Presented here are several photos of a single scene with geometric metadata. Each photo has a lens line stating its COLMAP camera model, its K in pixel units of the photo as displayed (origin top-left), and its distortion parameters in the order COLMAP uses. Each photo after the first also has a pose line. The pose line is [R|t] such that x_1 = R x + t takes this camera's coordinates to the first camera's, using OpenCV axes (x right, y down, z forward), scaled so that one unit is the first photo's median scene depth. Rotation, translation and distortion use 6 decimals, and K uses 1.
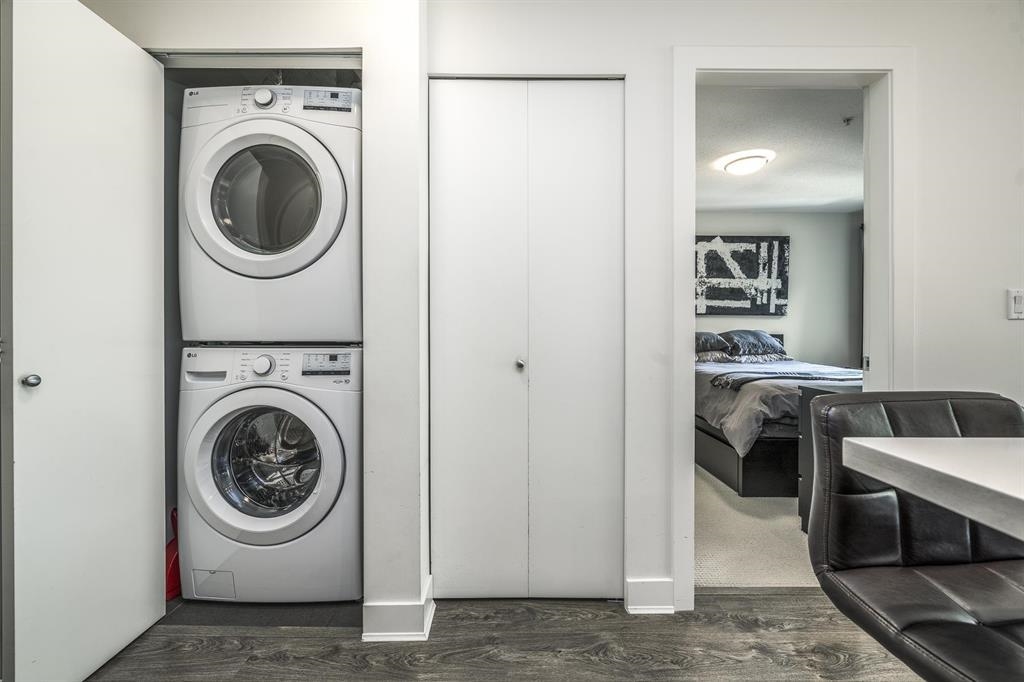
lens RADIAL K [[409.2, 0, 521.2], [0, 409.2, 336.0], [0, 0, 1]] dist [-0.003845, -0.000158]
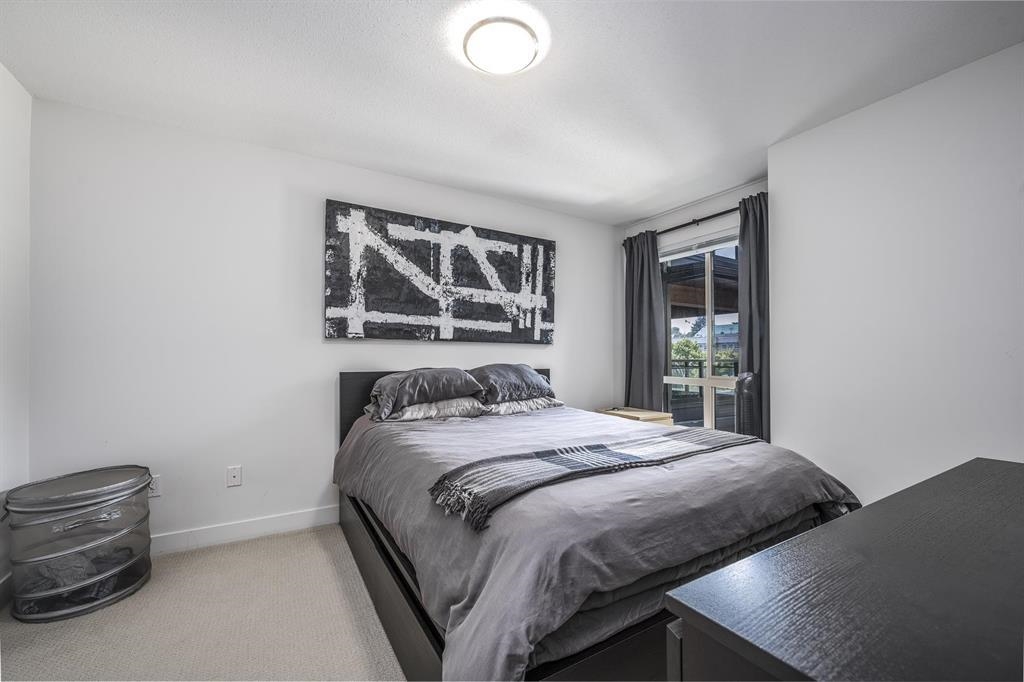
lens RADIAL K [[409.2, 0, 513.8], [0, 409.2, 349.2], [0, 0, 1]] dist [-0.003845, -0.000158]
pose [[0.870858, 0.010688, 0.491418, 0.211407], [0.006323, 0.999437, -0.032942, -0.015991], [-0.491494, 0.031795, 0.870301, 0.373016]]
